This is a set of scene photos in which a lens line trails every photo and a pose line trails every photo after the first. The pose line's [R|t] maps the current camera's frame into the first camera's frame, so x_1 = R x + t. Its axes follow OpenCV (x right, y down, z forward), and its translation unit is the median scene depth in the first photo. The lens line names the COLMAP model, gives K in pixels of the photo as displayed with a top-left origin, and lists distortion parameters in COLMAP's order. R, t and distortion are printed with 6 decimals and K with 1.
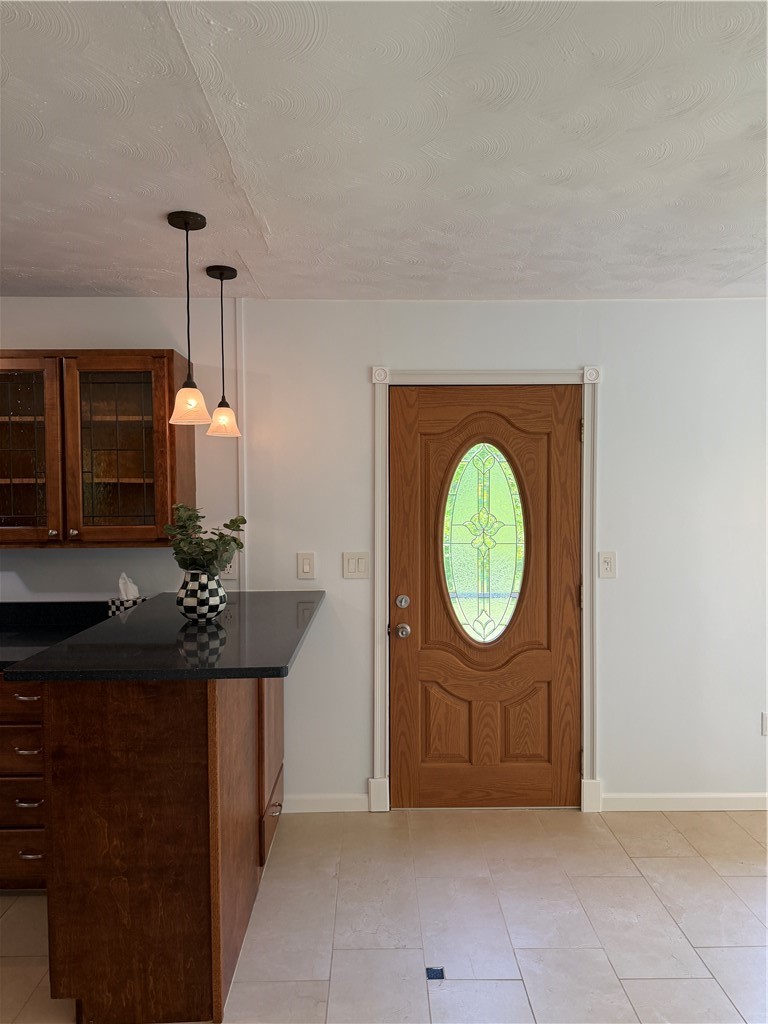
lens RADIAL K [[728.0, 0, 384.0], [0, 728.0, 512.0], [0, 0, 1]] dist [0.065274, -0.074453]
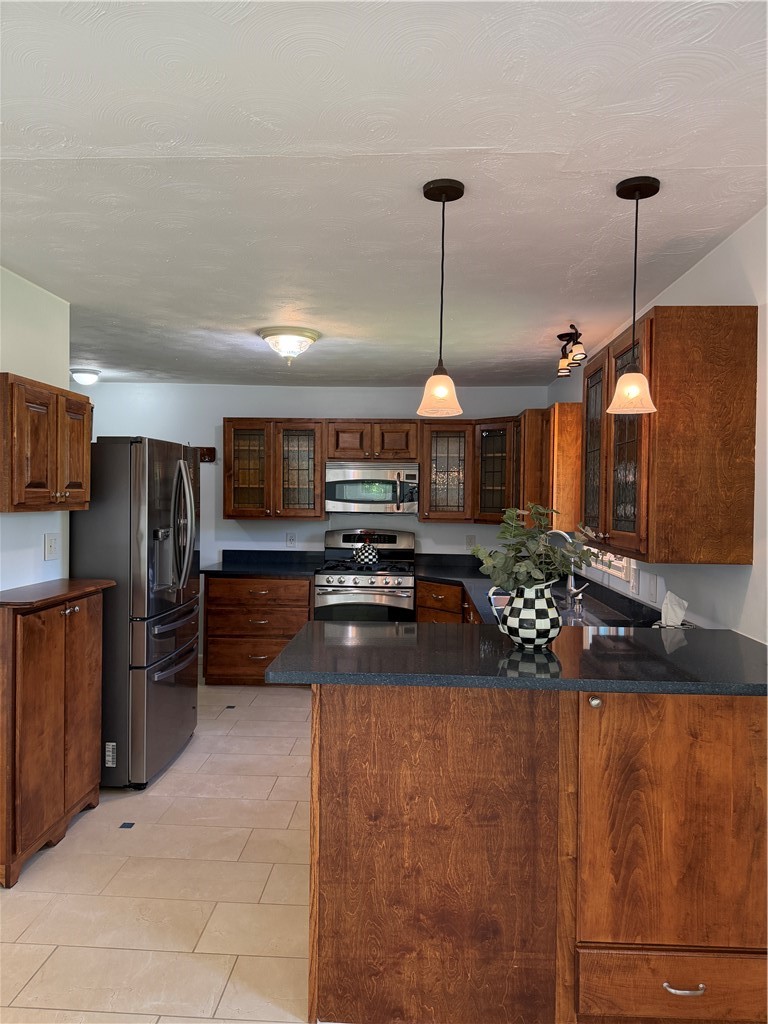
lens RADIAL K [[727.8, 0, 381.2], [0, 727.8, 506.6], [0, 0, 1]] dist [0.154418, -0.315787]
pose [[-0.075928, 0.015523, -0.996992, 0.578183], [-0.037958, 0.999109, 0.018447, -0.016851], [0.996391, 0.039244, -0.075271, 0.881389]]
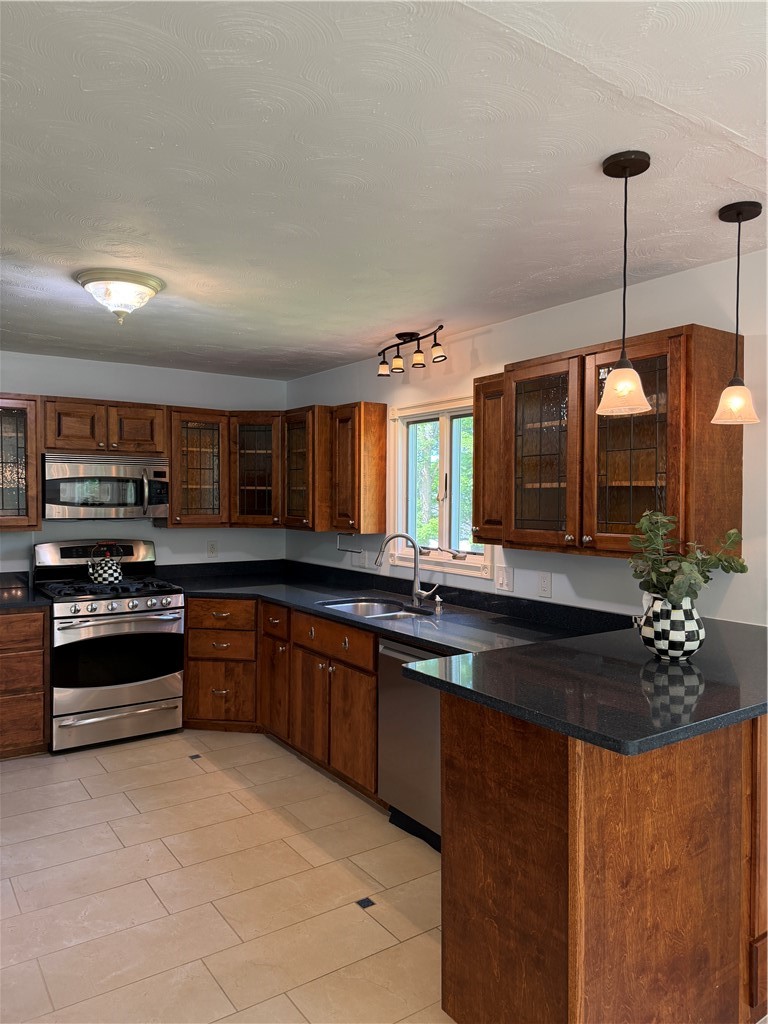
lens RADIAL K [[728.0, 0, 384.0], [0, 728.0, 512.0], [0, 0, 1]] dist [0.065274, -0.074453]
pose [[0.555568, 0.024475, -0.831111, 0.238149], [-0.027880, 0.999553, 0.010799, -0.010863], [0.831003, 0.017172, 0.556002, 0.287732]]
